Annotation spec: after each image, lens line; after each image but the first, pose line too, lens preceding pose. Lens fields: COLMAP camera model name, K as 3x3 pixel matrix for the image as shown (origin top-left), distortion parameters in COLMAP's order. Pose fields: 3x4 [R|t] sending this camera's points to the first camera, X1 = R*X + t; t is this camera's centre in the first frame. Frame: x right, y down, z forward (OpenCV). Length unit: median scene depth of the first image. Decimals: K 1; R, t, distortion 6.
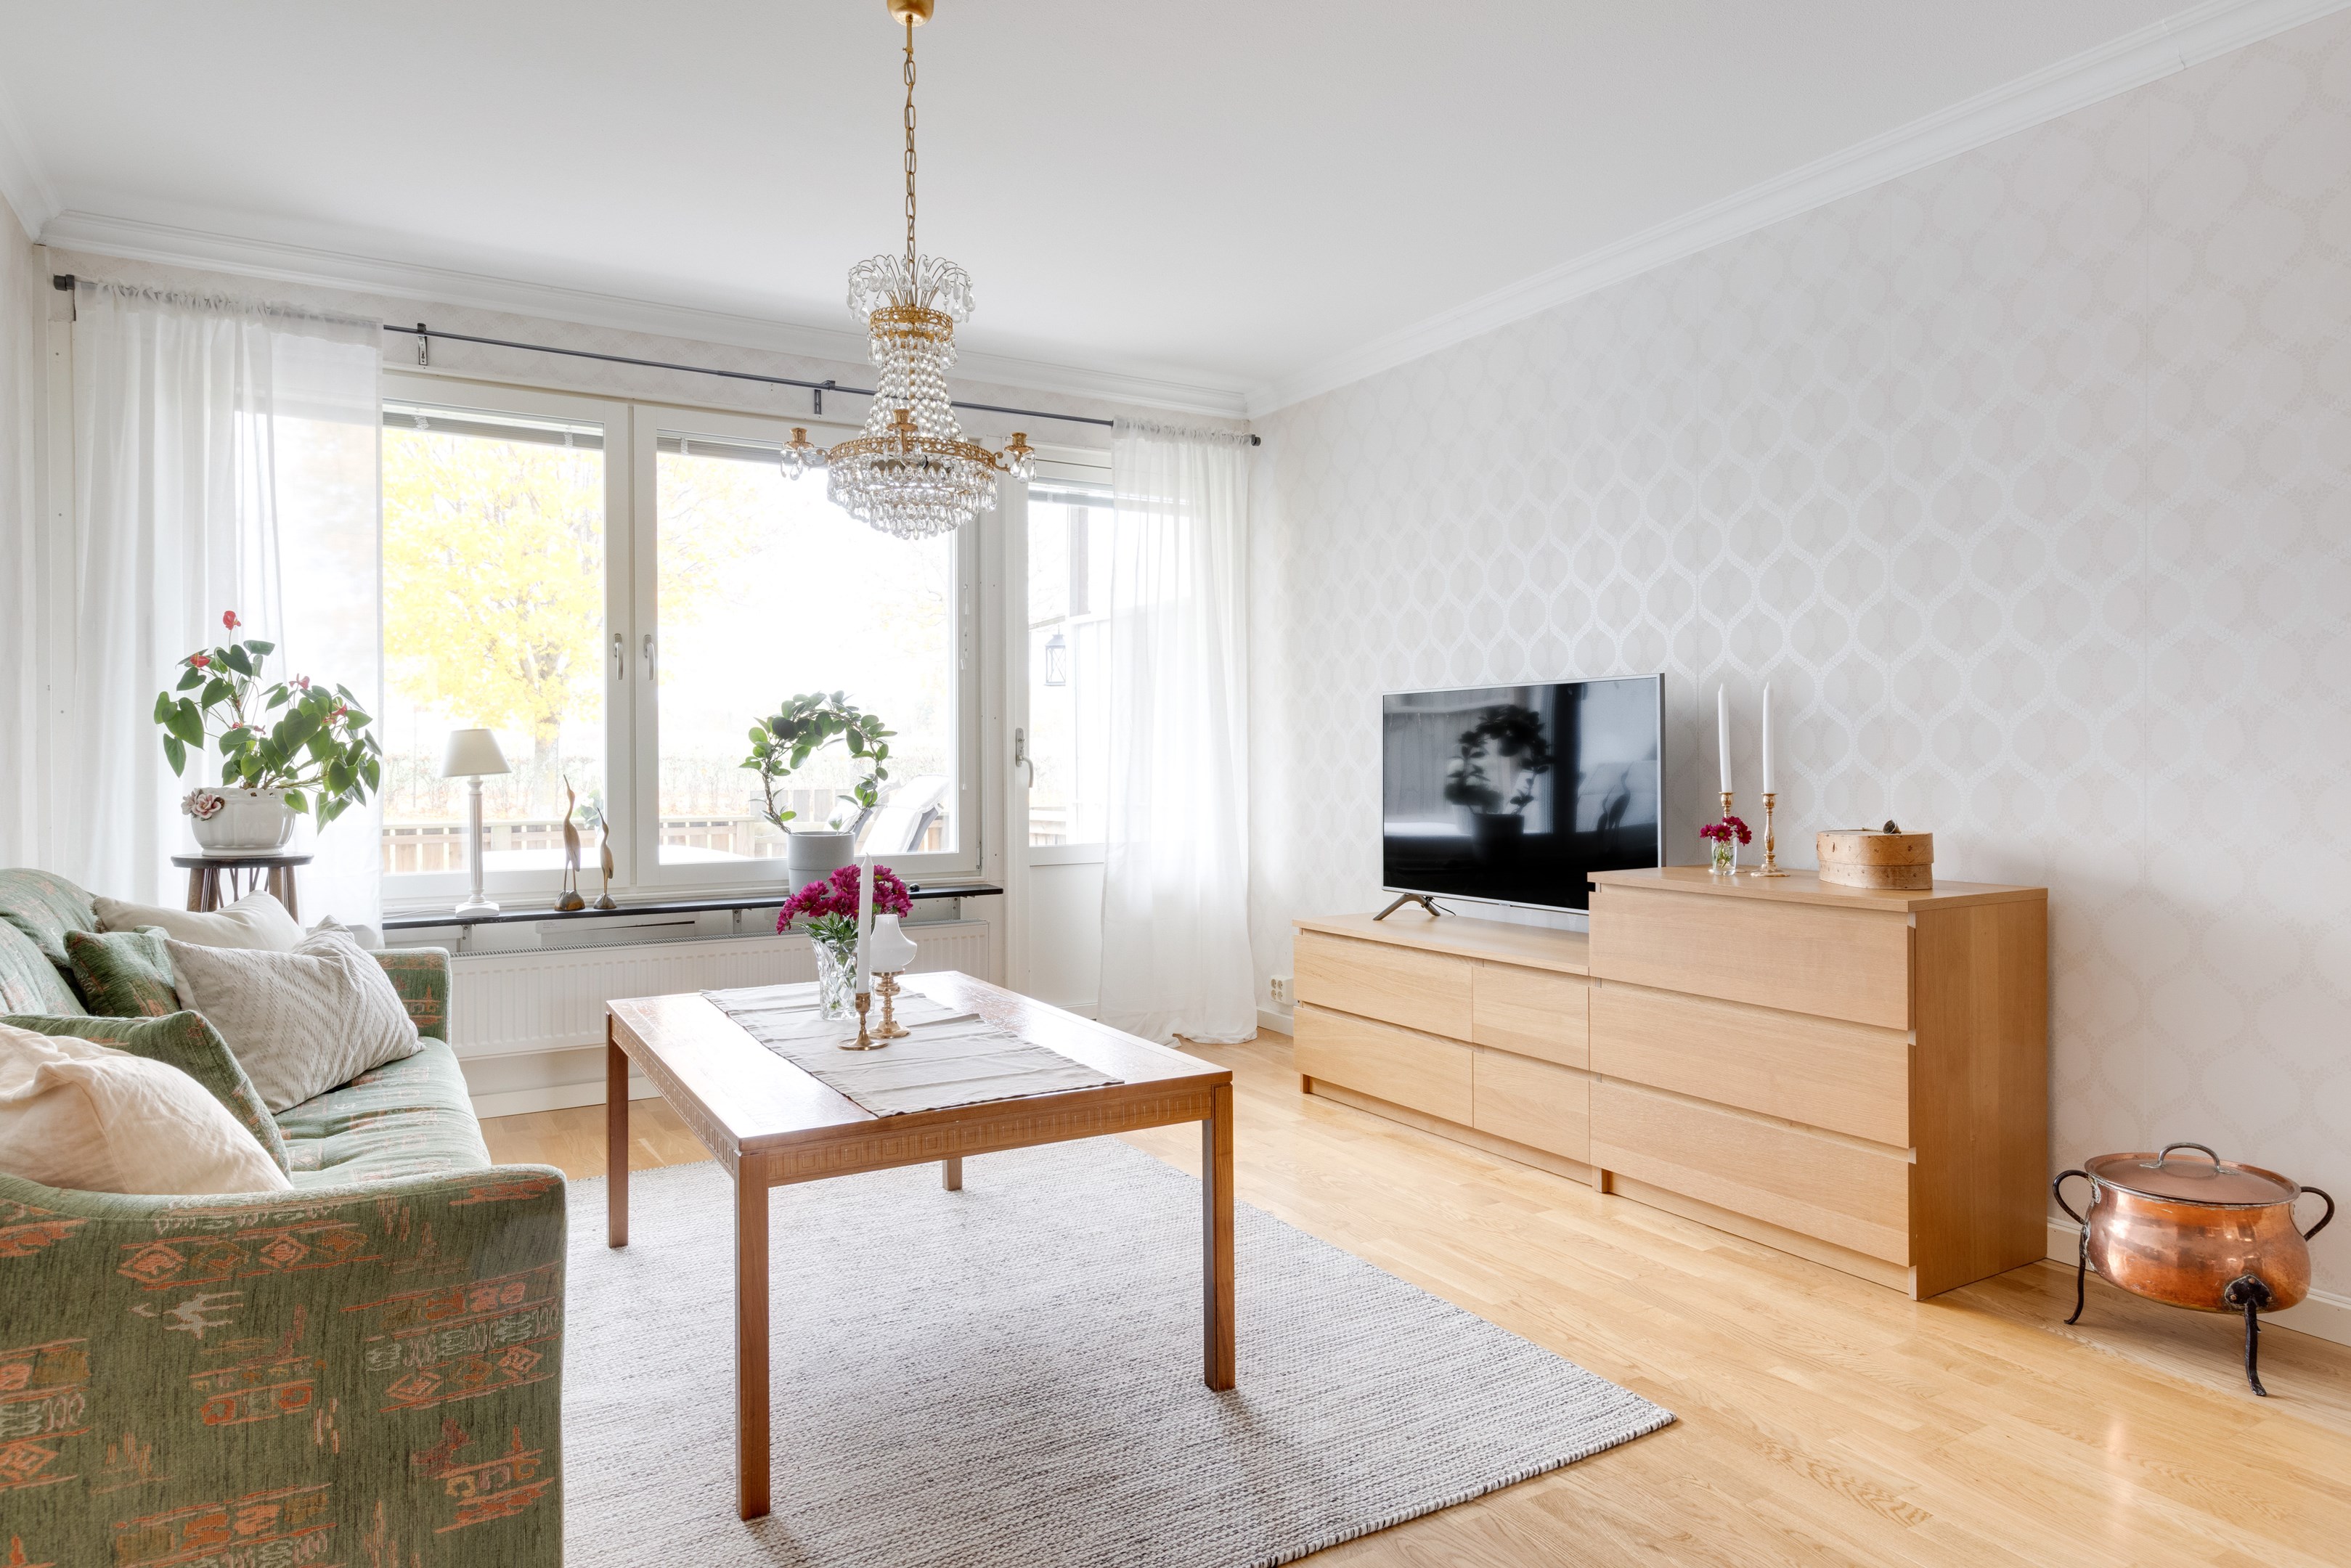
lens RADIAL K [[1398.9, 0, 1176.5], [0, 1398.9, 762.7], [0, 0, 1]] dist [0.017800, 0.001220]
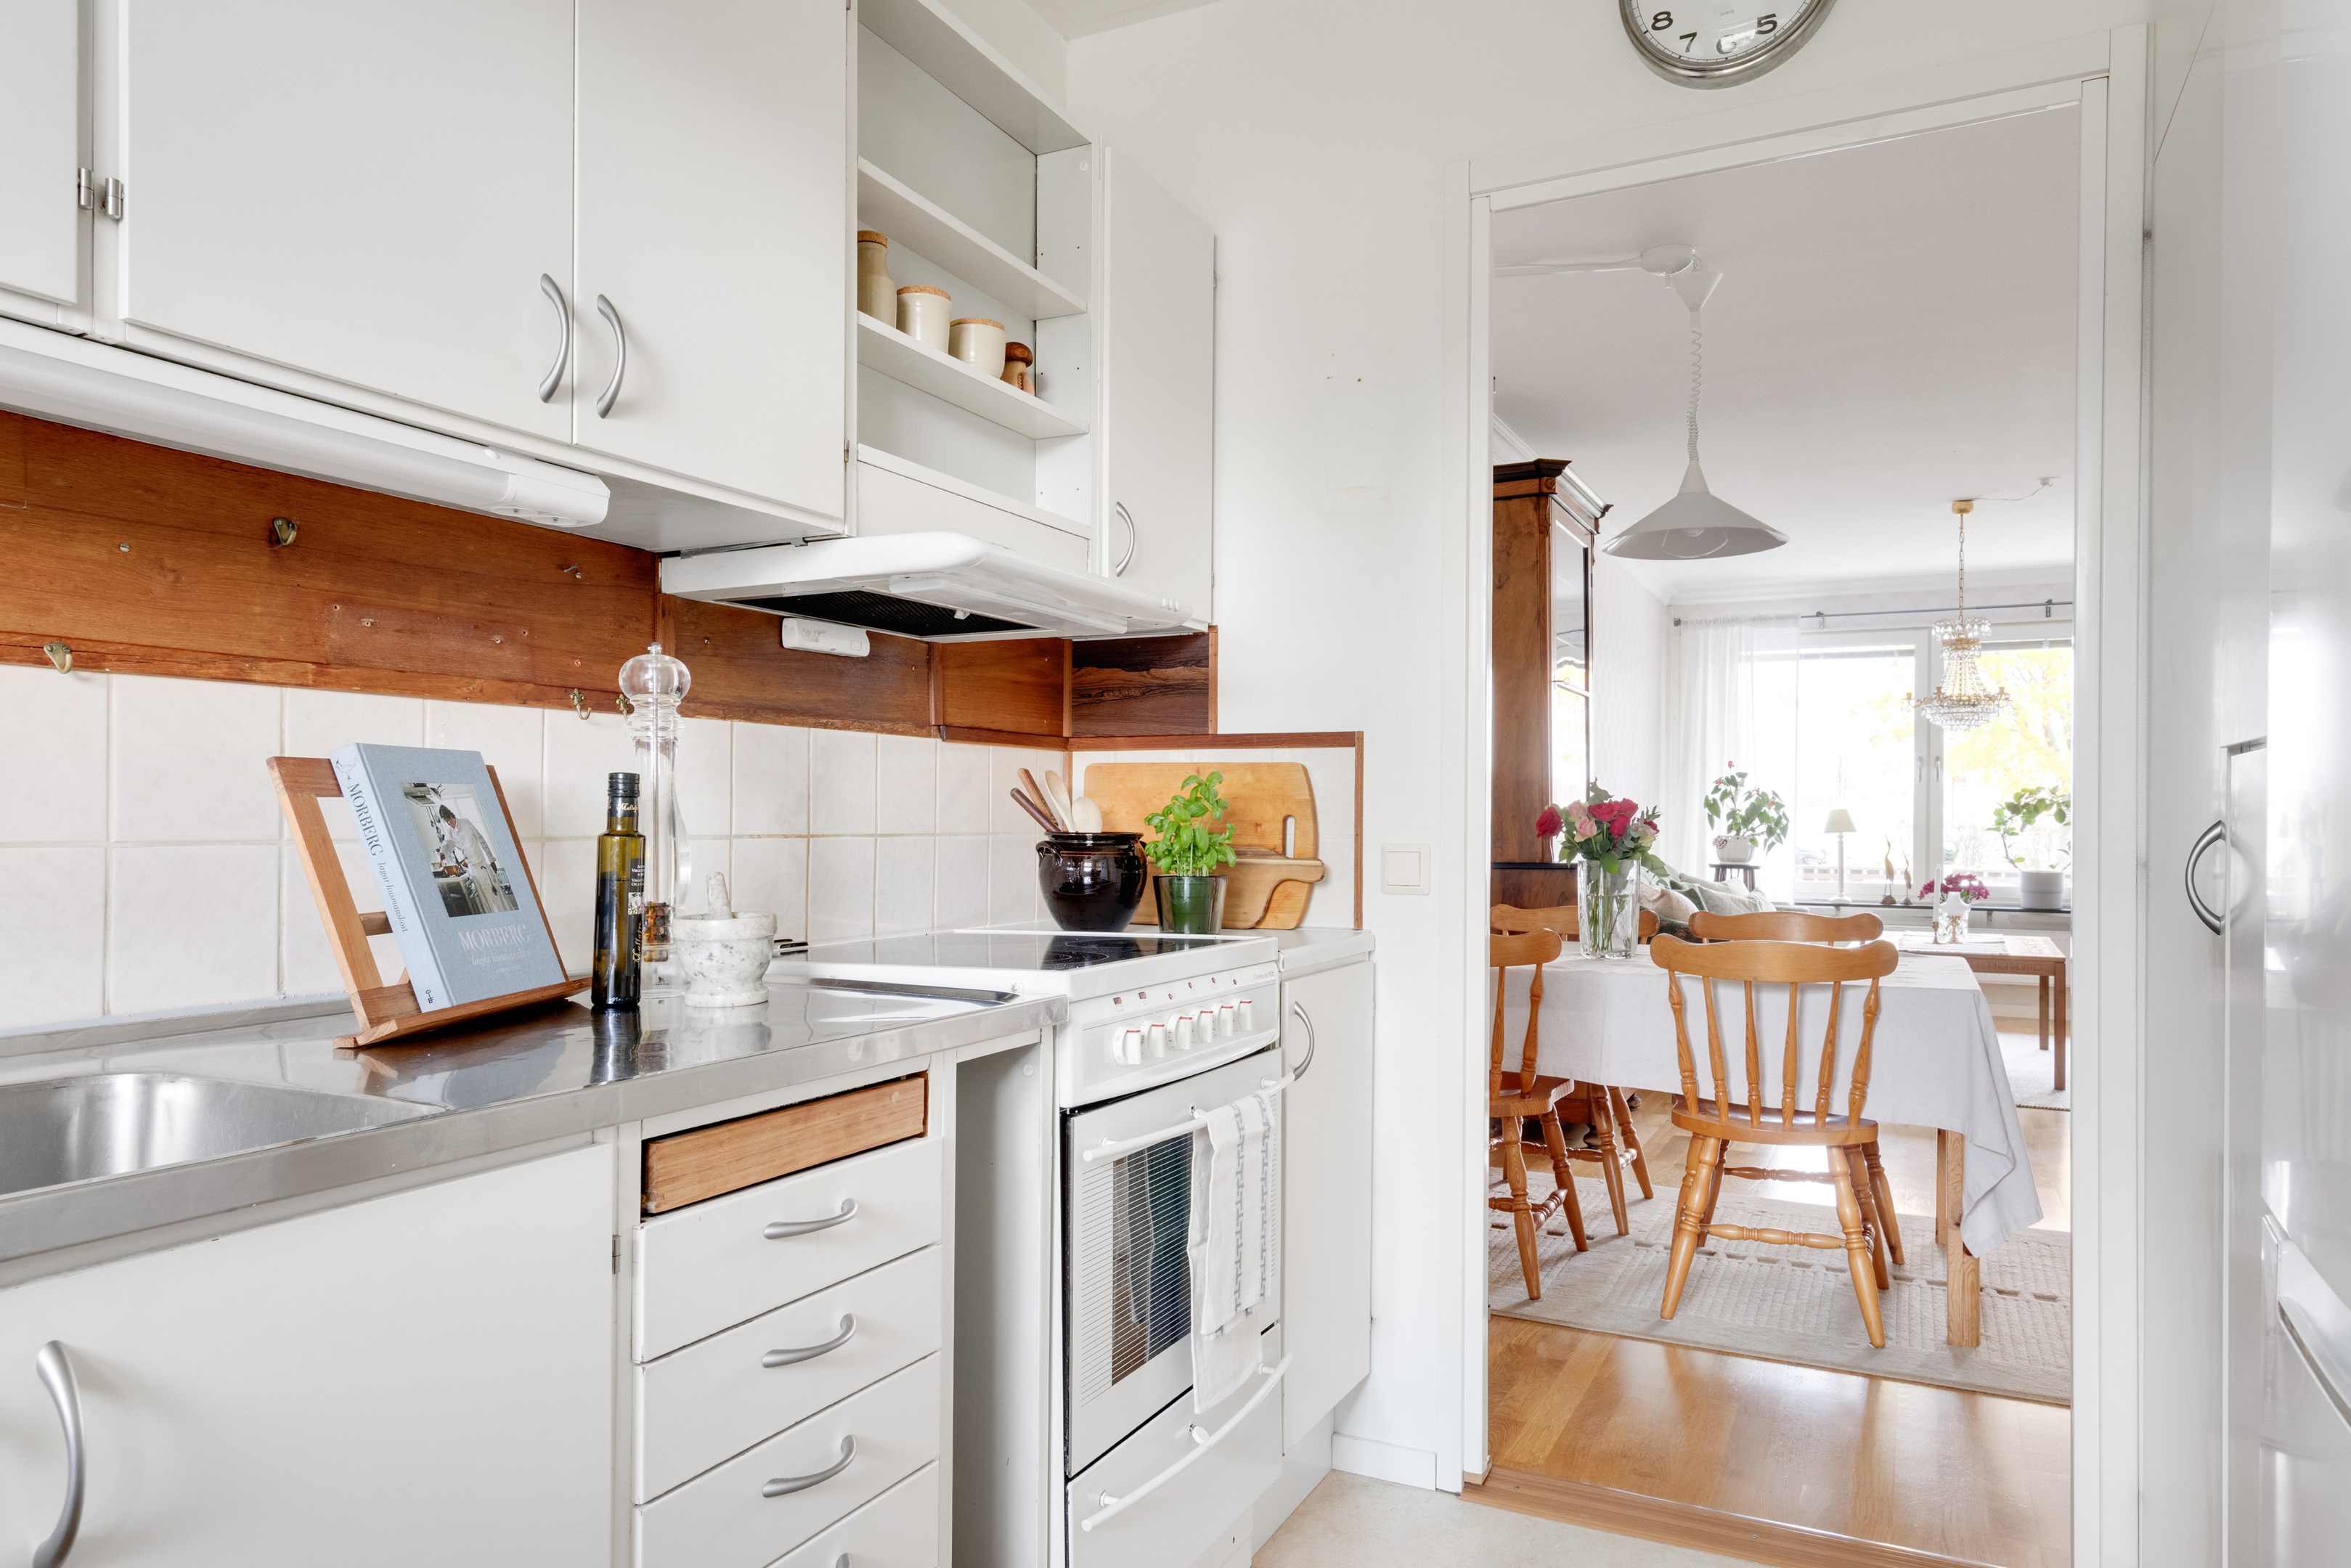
lens RADIAL K [[1498.1, 0, 1179.5], [0, 1498.1, 823.4], [0, 0, 1]] dist [0.002390, 0.000701]
pose [[0.550897, 0.012349, -0.834482, 0.819449], [-0.012489, 0.999901, 0.006553, -0.006183], [0.834480, 0.006812, 0.550997, -1.031411]]
